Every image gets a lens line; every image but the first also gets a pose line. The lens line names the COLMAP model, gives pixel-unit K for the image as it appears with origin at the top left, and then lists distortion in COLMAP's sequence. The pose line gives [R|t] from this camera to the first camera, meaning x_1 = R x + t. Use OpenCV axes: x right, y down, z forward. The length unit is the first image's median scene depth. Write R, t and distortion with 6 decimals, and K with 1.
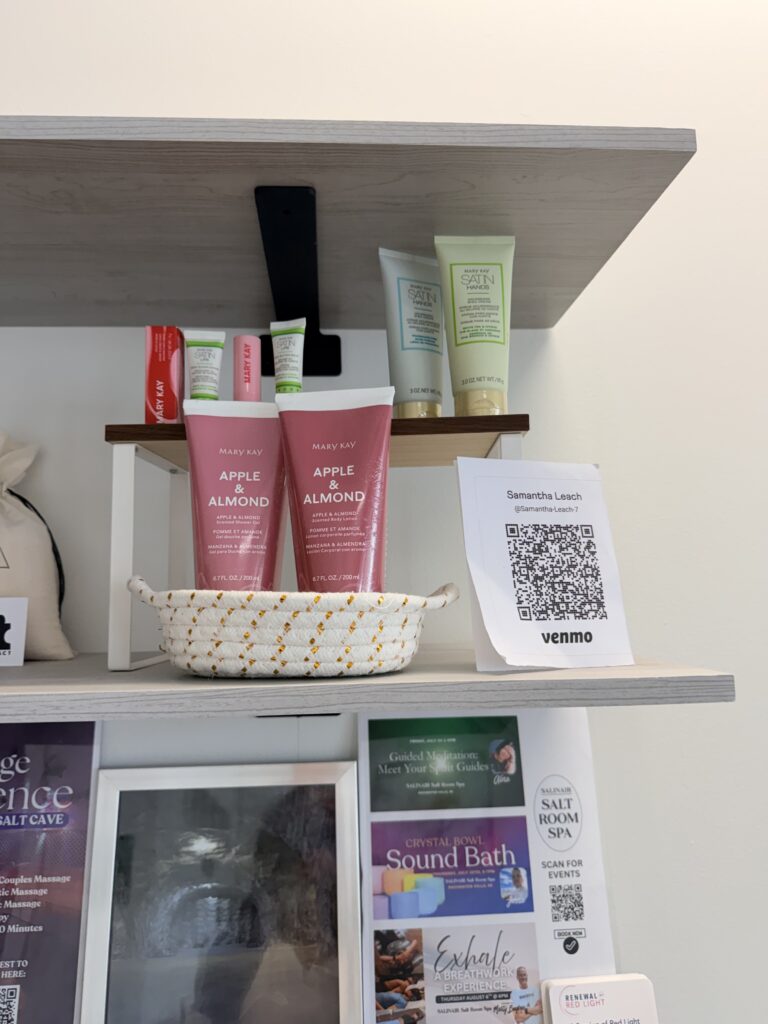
lens RADIAL K [[771.0, 0, 382.7], [0, 771.0, 517.3], [0, 0, 1]] dist [-0.034128, 0.001474]
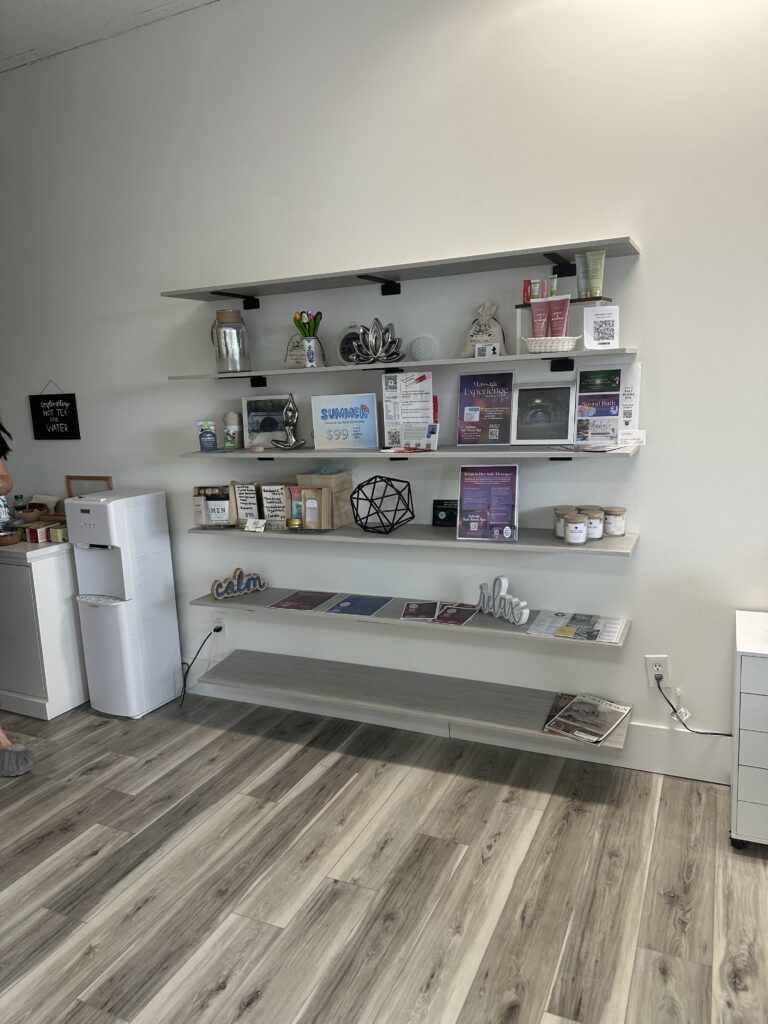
lens RADIAL K [[722.9, 0, 380.8], [0, 722.9, 515.6], [0, 0, 1]] dist [0.070254, -0.070177]
pose [[0.877760, 0.070573, -0.473875, 0.983784], [0.080642, 0.953216, 0.291334, -0.214397], [0.472266, -0.293935, 0.831004, -3.039472]]
